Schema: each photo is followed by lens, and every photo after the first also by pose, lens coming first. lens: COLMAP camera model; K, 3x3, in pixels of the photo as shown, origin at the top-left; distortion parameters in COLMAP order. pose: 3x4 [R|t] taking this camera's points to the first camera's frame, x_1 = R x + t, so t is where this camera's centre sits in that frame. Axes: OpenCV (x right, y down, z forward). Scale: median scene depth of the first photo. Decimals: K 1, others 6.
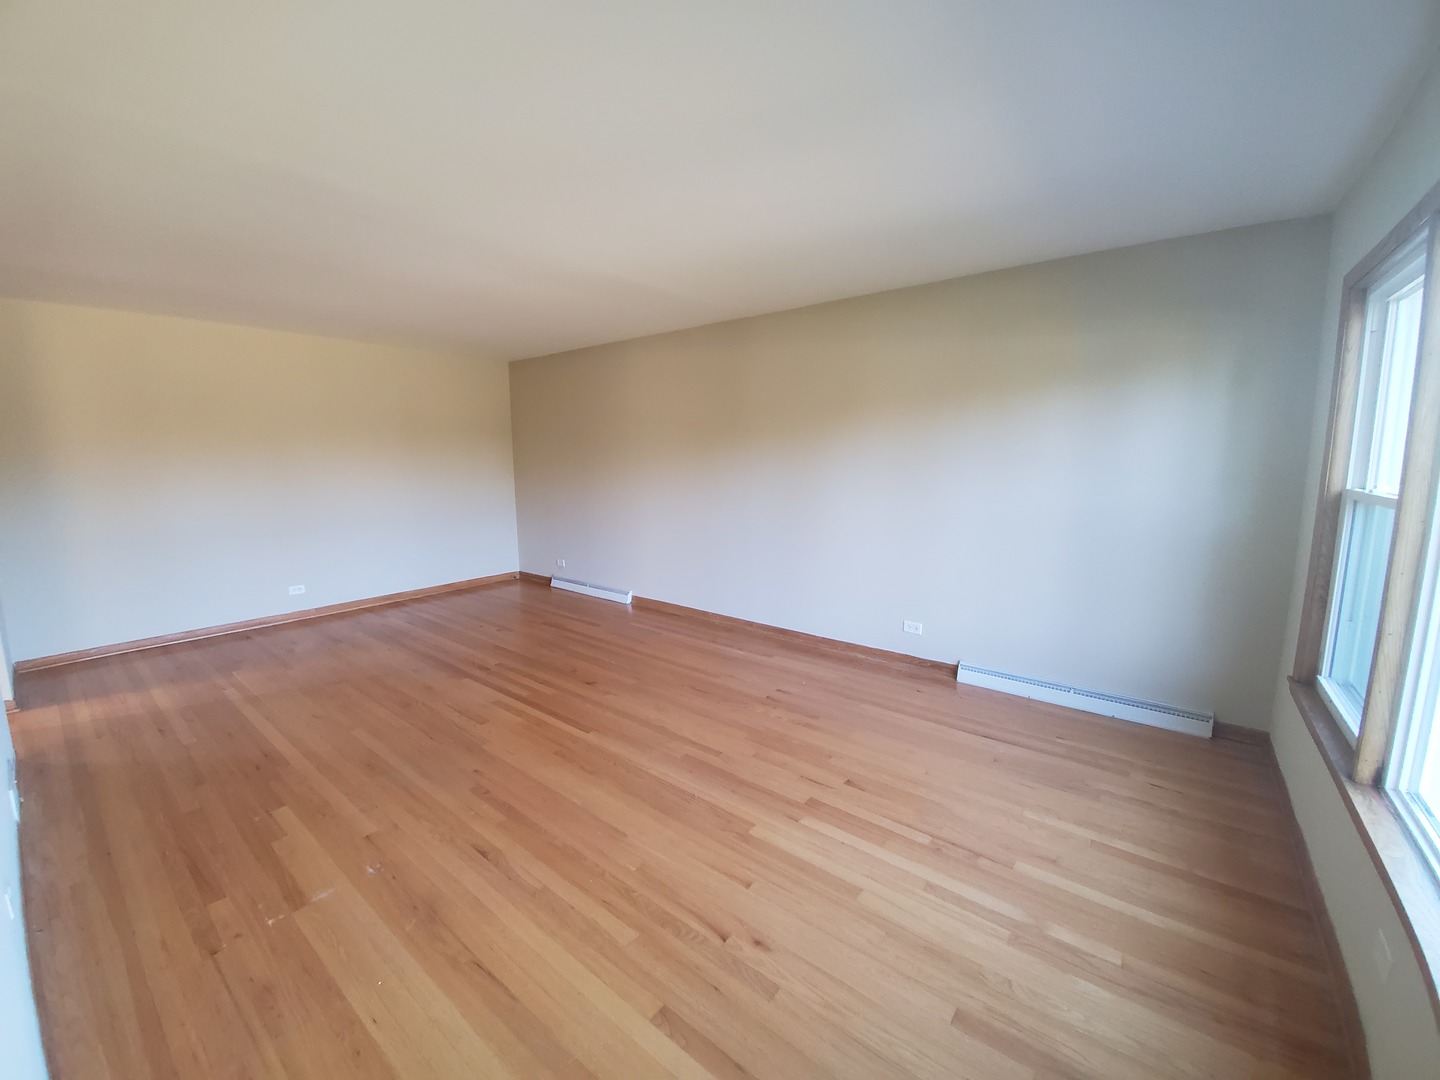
lens RADIAL K [[574.7, 0, 718.2], [0, 574.7, 536.6], [0, 0, 1]] dist [-0.003836, -0.009374]
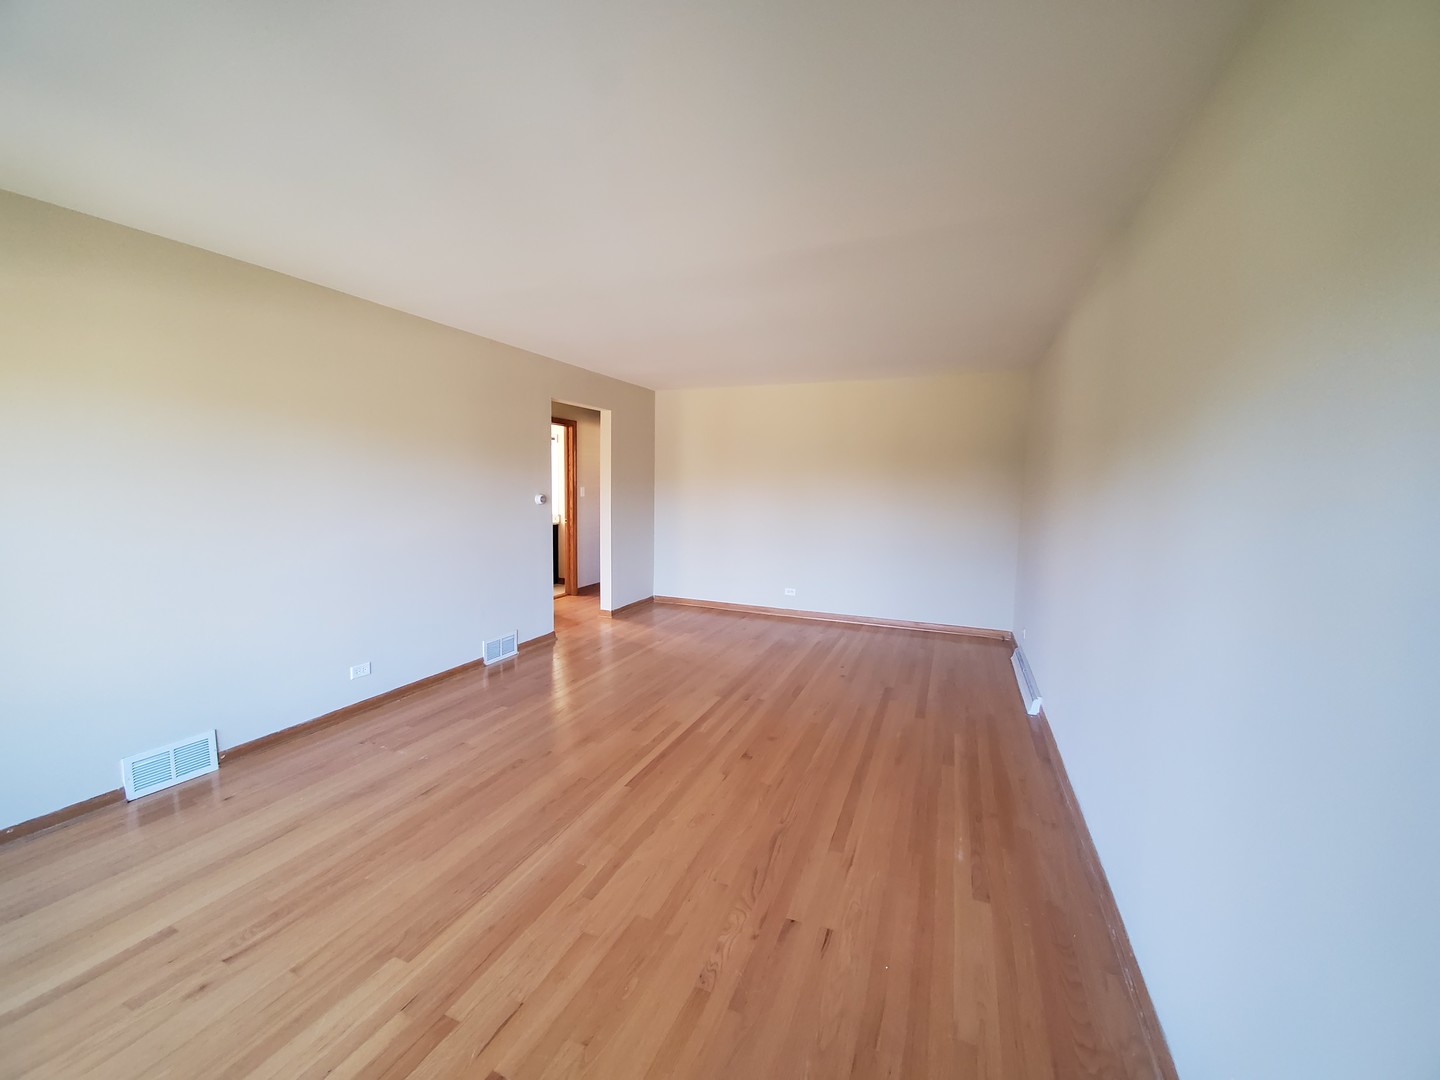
lens RADIAL K [[574.7, 0, 716.3], [0, 574.7, 537.8], [0, 0, 1]] dist [-0.003836, -0.009374]
pose [[0.267587, 0.100089, -0.958321, 0.541622], [-0.156273, 0.985930, 0.059338, -0.097362], [0.950777, 0.133882, 0.279463, 0.721014]]
